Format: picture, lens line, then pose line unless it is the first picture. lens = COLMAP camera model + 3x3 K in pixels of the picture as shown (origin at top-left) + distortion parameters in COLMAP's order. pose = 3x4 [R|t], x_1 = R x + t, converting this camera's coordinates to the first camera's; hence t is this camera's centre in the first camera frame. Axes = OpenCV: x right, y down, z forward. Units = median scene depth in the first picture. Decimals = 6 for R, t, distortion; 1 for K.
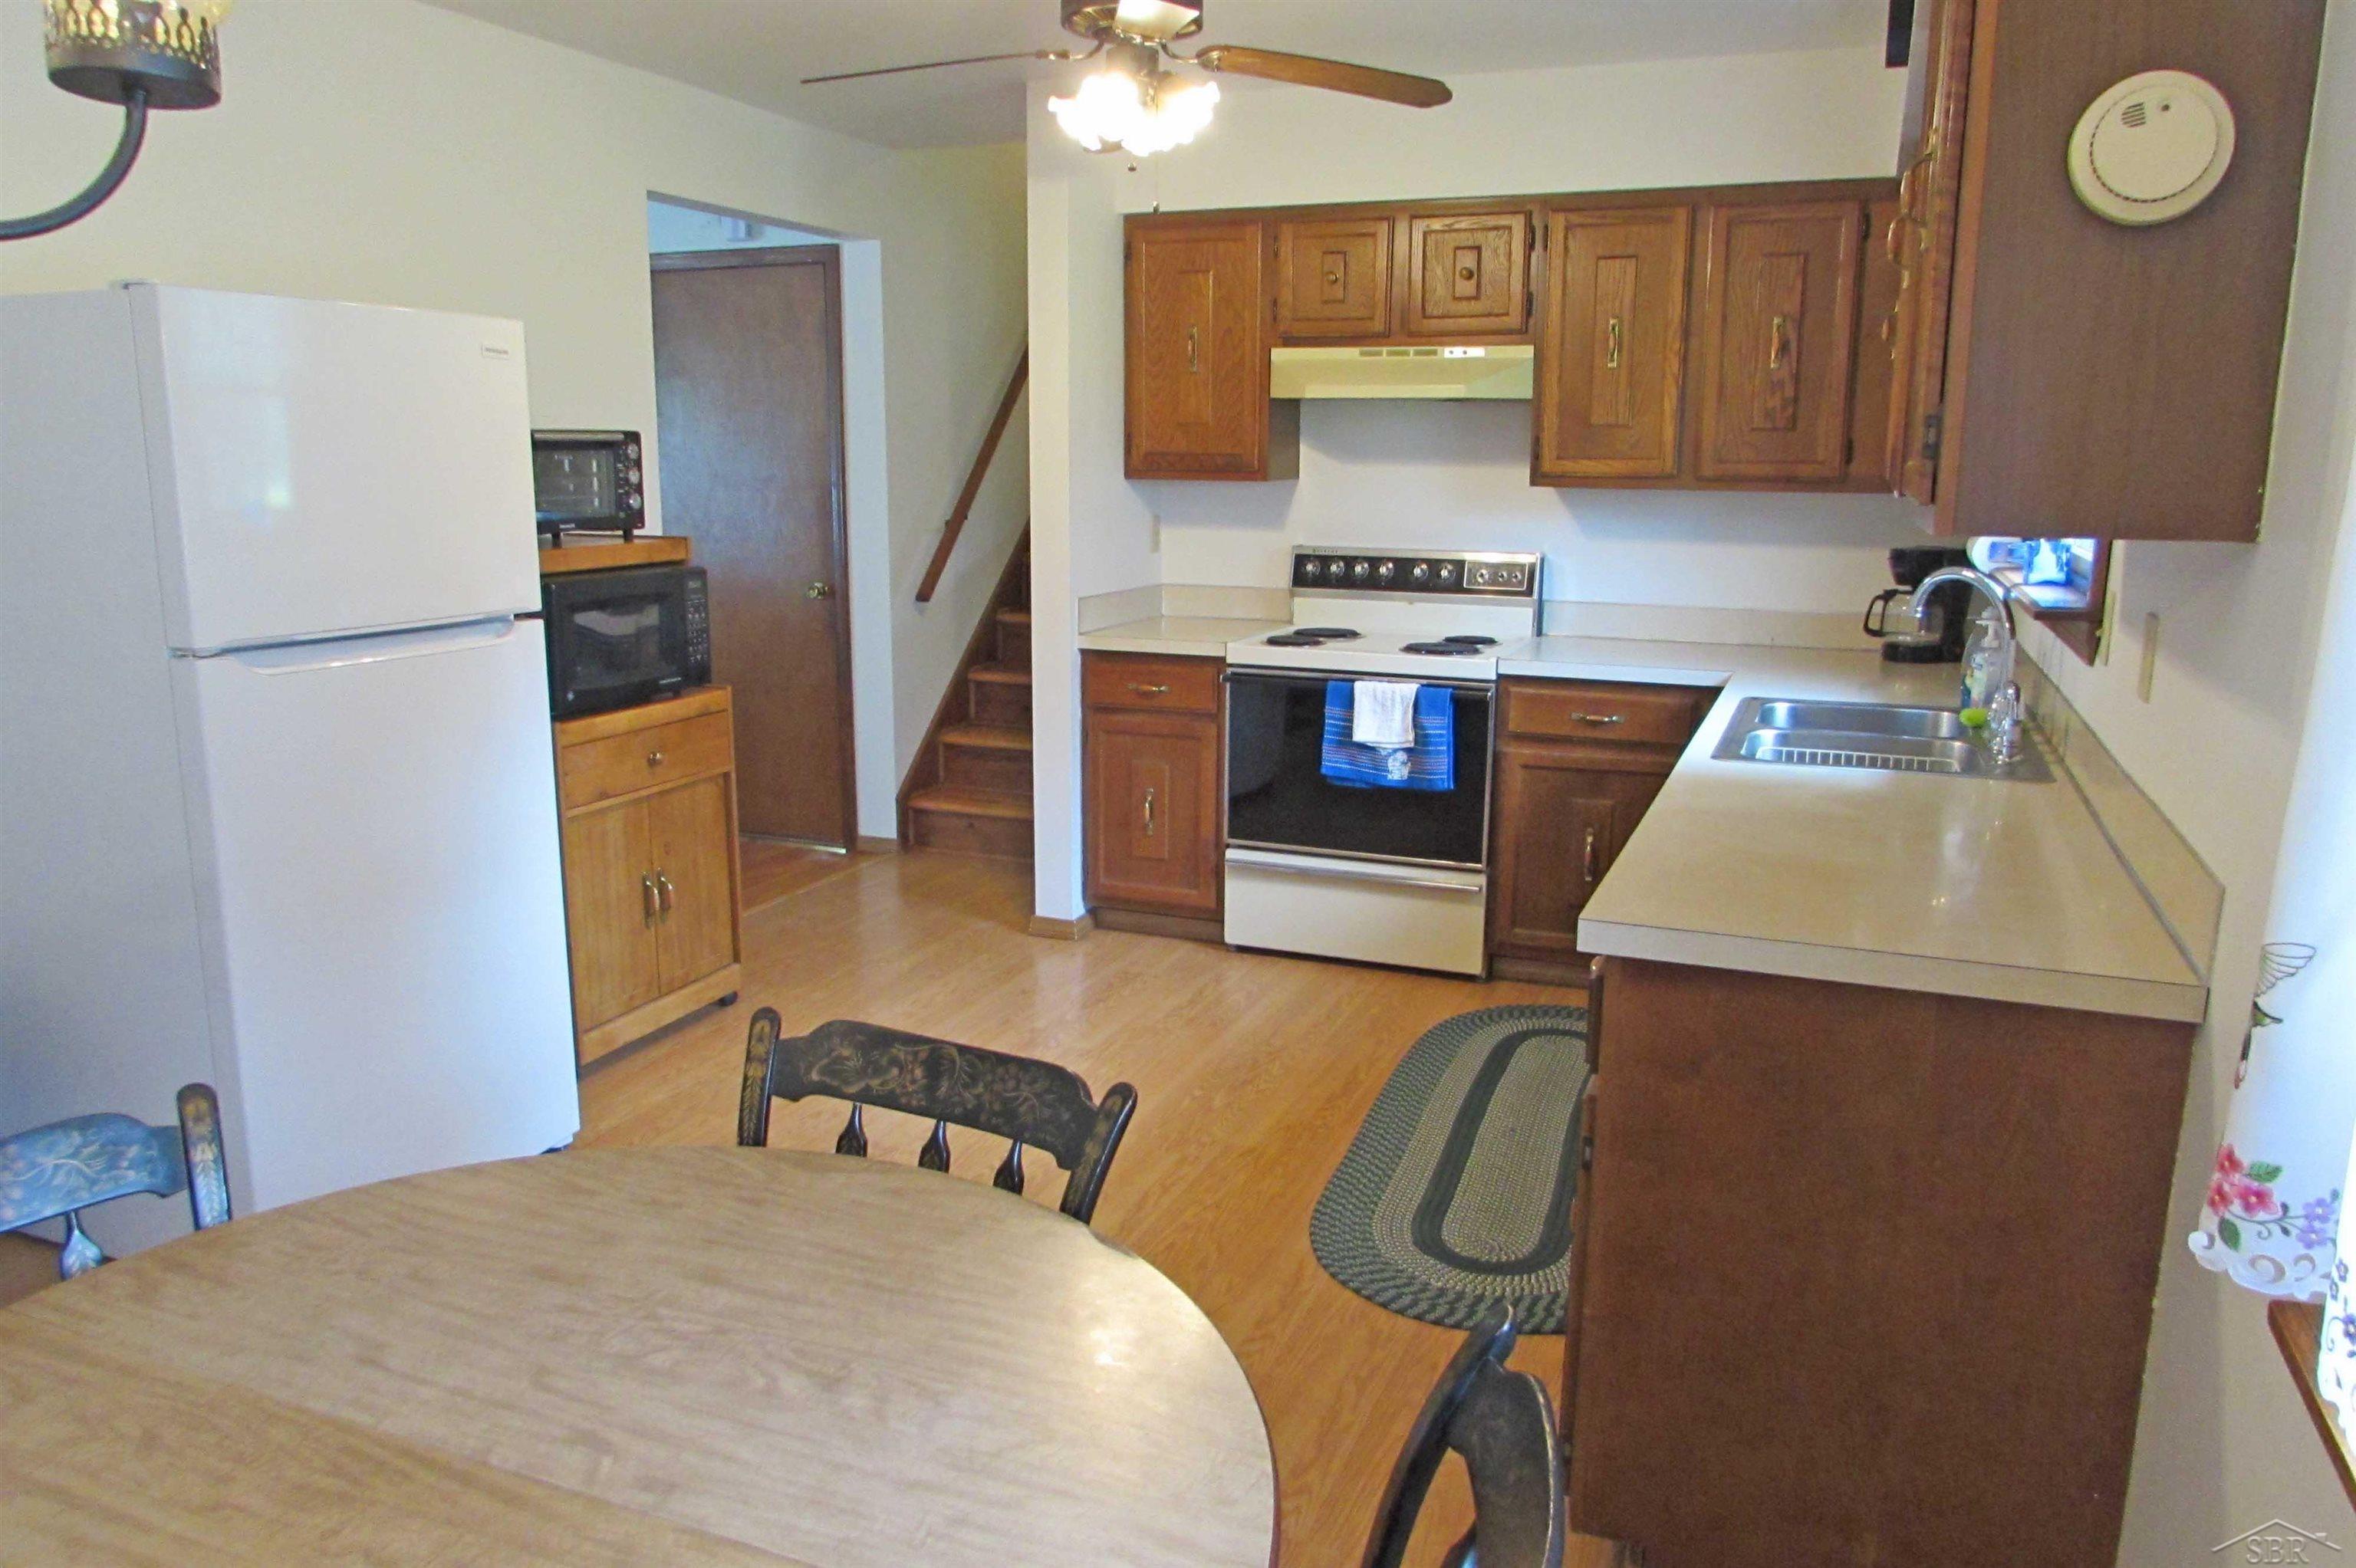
lens RADIAL K [[1659.0, 0, 1169.8], [0, 1659.0, 802.2], [0, 0, 1]] dist [-0.050897, 0.033924]
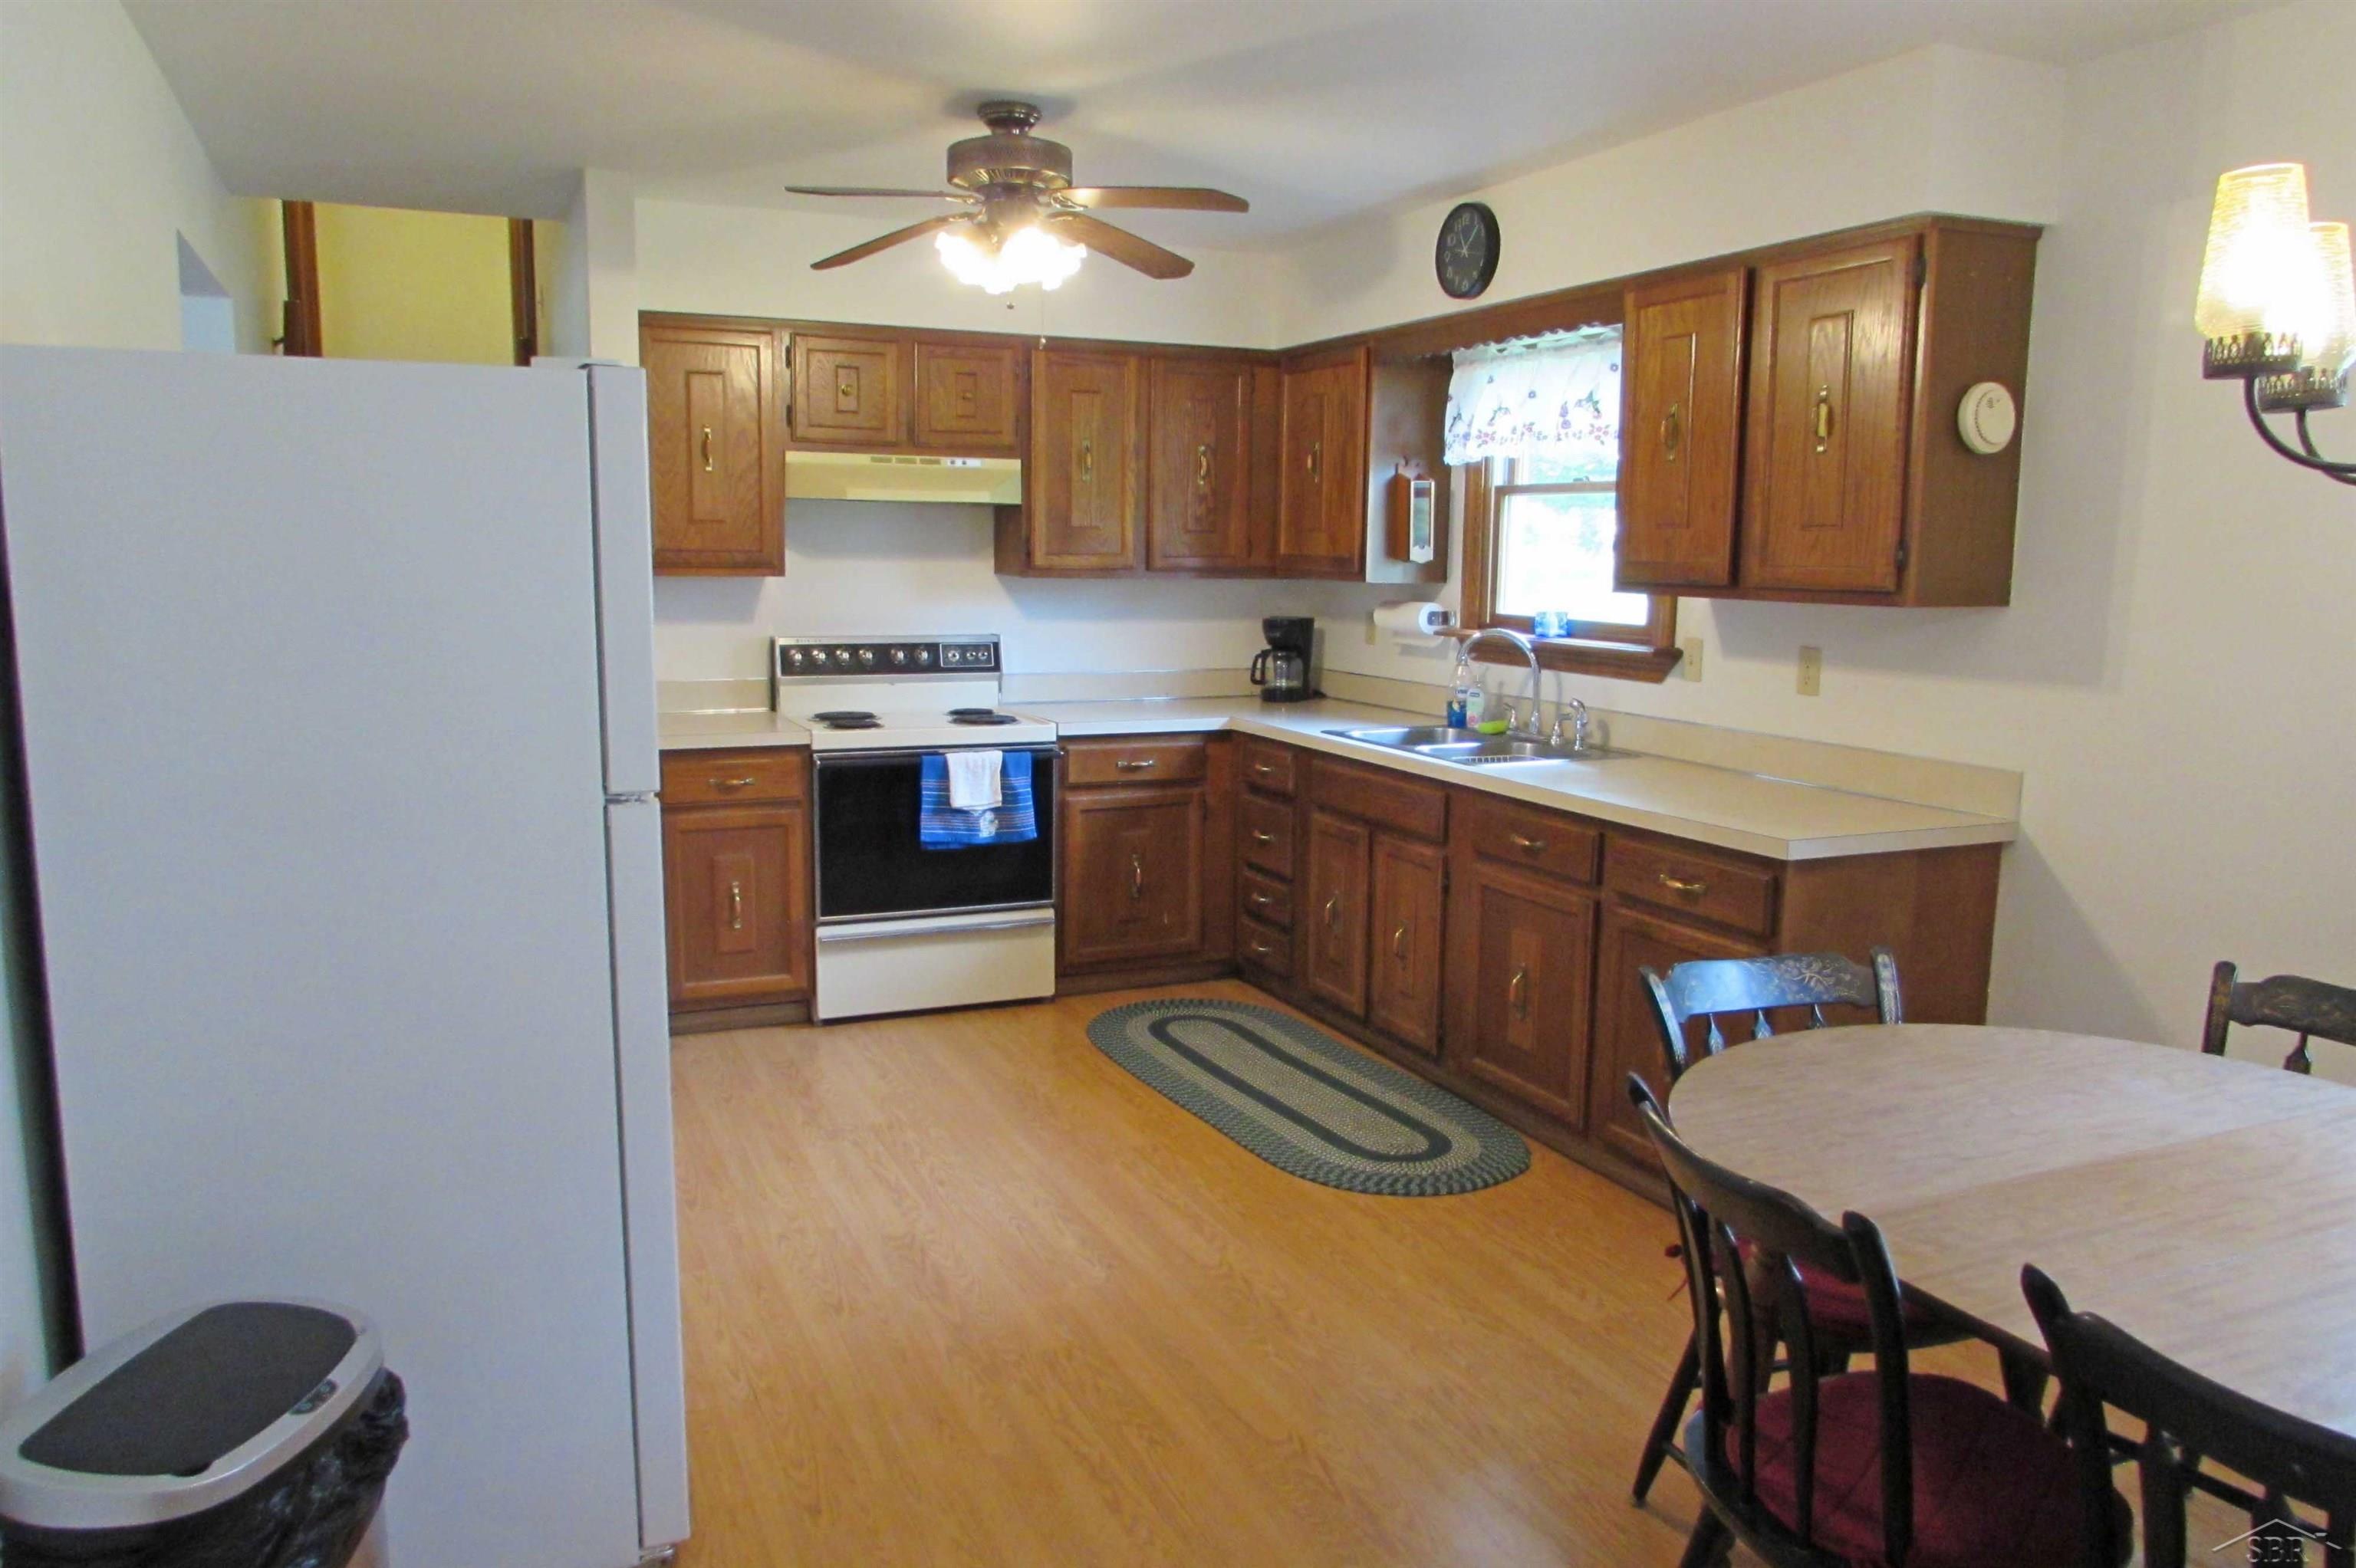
lens RADIAL K [[1659.0, 0, 1169.8], [0, 1659.0, 802.2], [0, 0, 1]] dist [-0.050897, 0.033924]
pose [[0.686593, -0.108816, 0.718853, -0.572323], [0.143692, 0.989543, 0.012548, -0.032371], [-0.712701, 0.094678, 0.695049, 0.118839]]
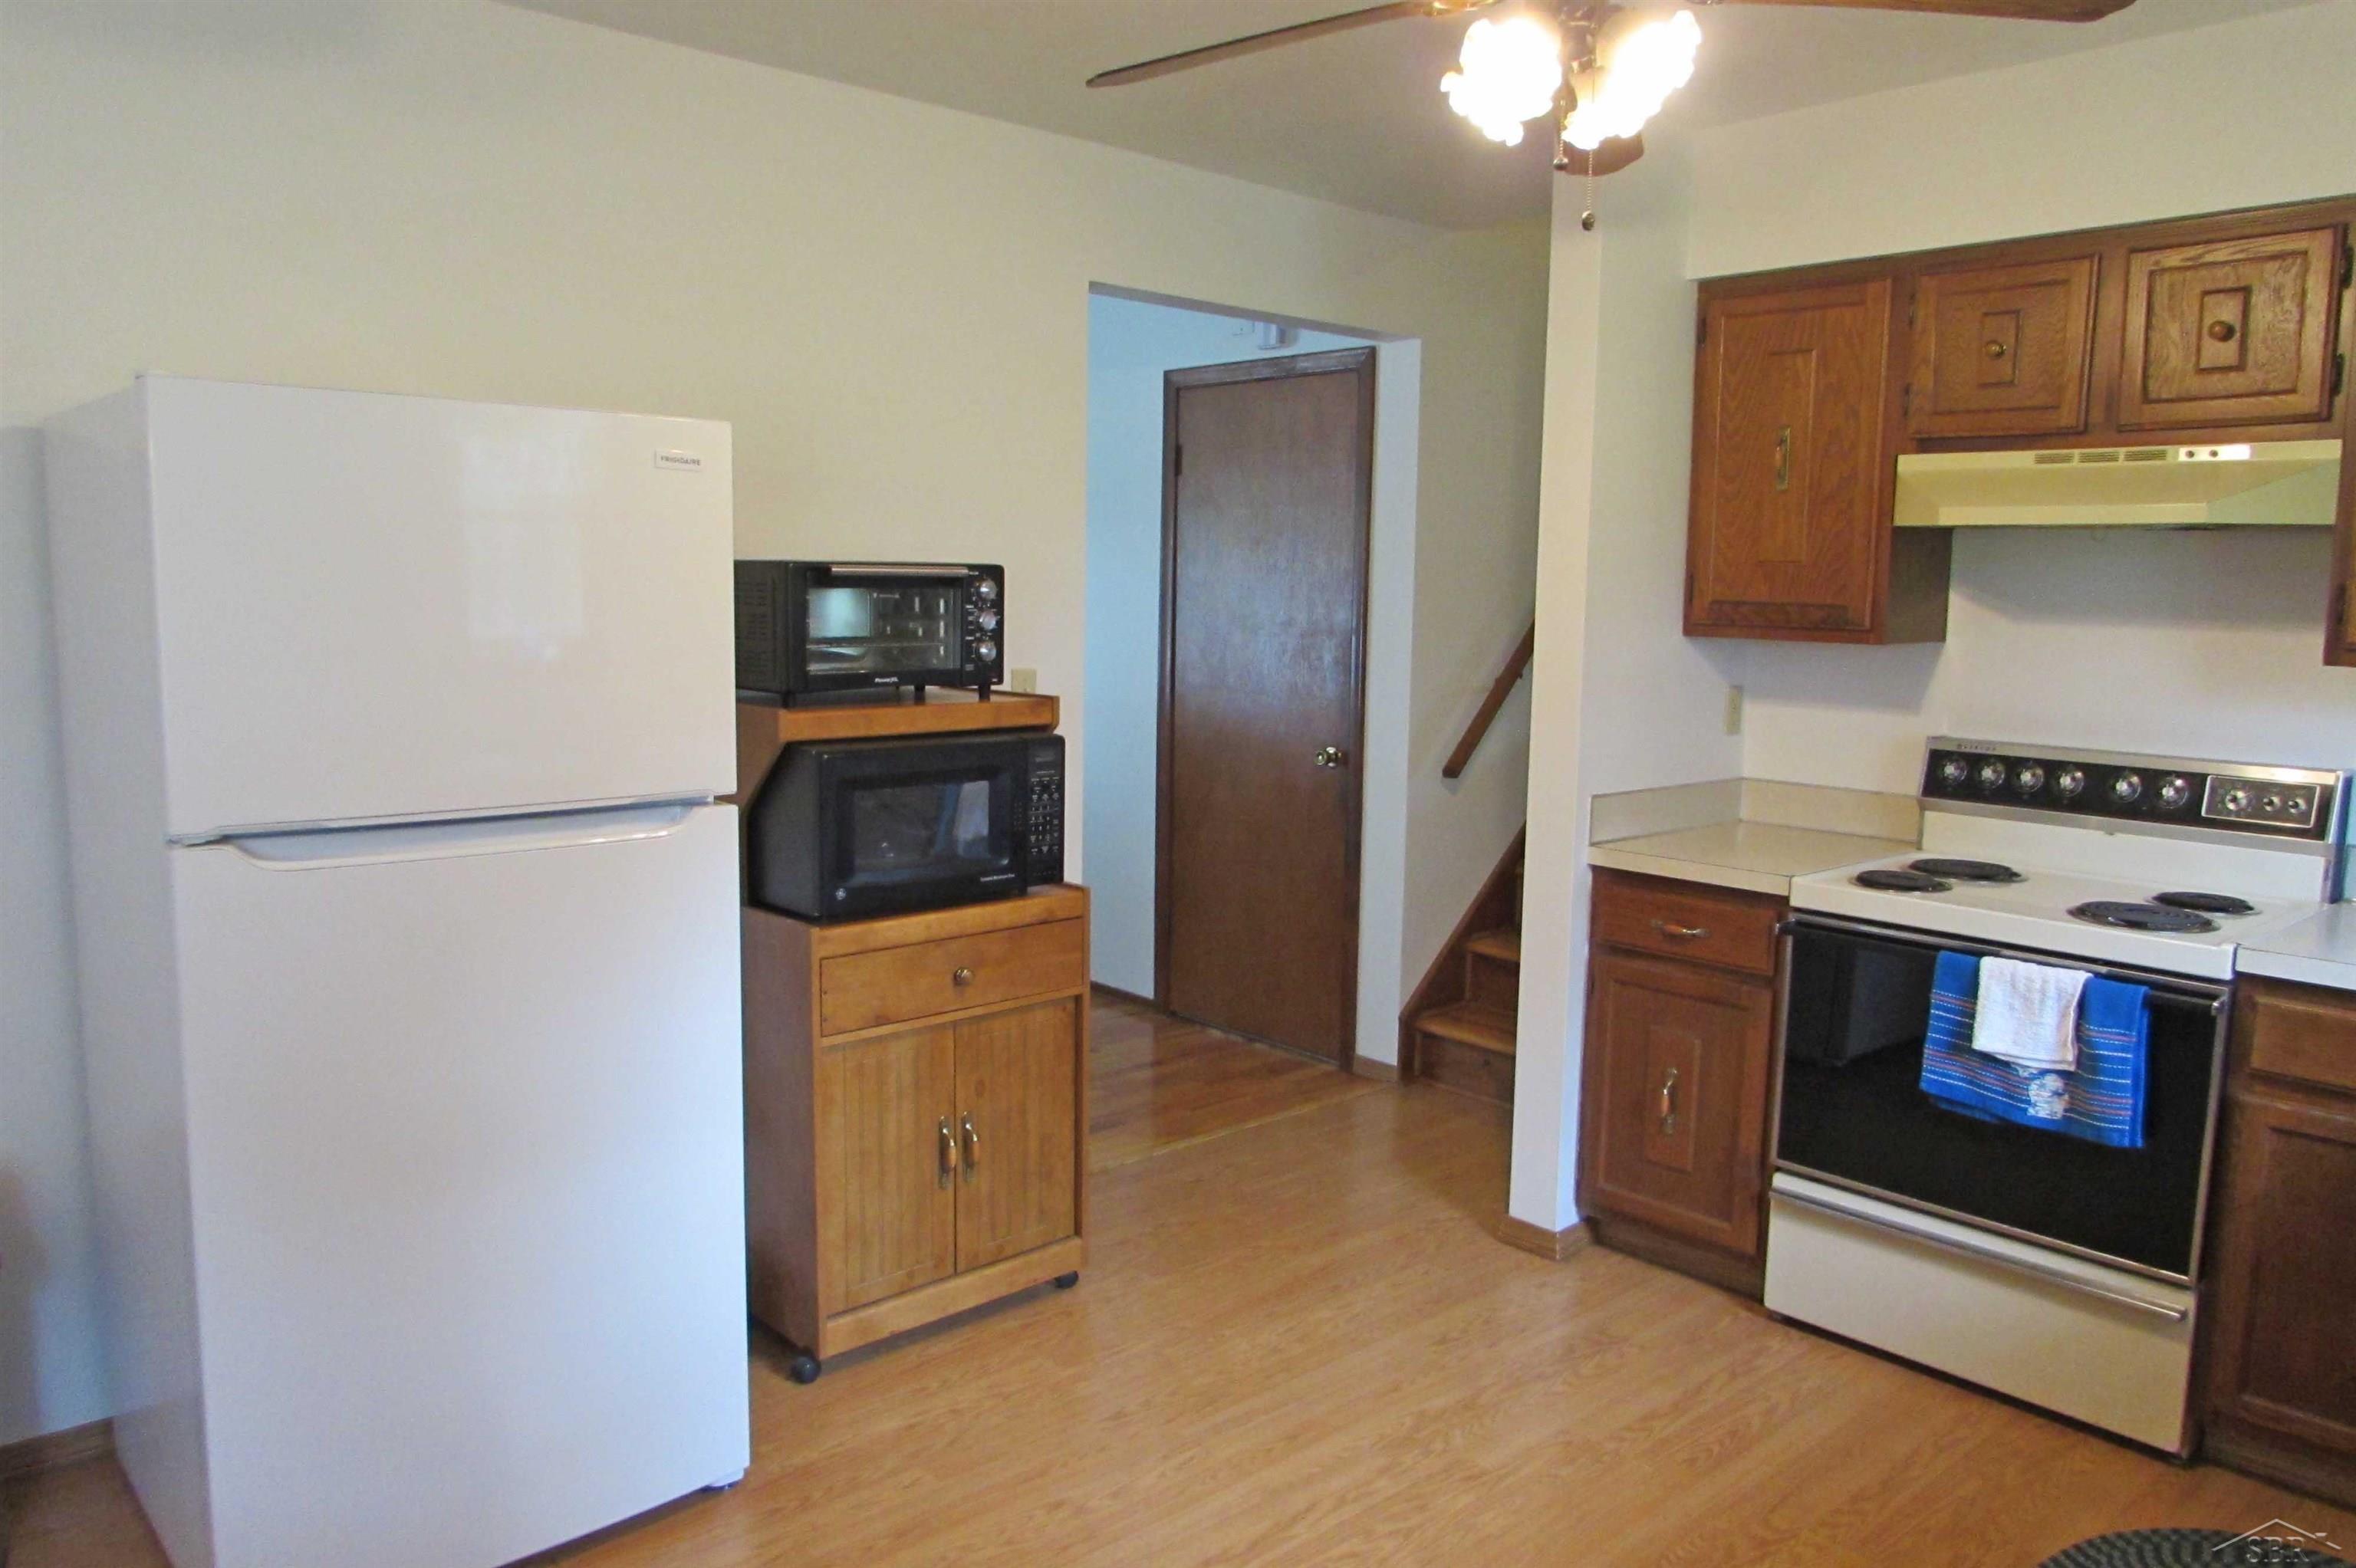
lens RADIAL K [[1659.0, 0, 1169.8], [0, 1659.0, 802.2], [0, 0, 1]] dist [-0.050897, 0.033924]
pose [[0.902195, 0.065436, -0.426336, 0.092038], [-0.099767, 0.993280, -0.058670, -0.061772], [0.419631, 0.095466, 0.902660, 0.274828]]
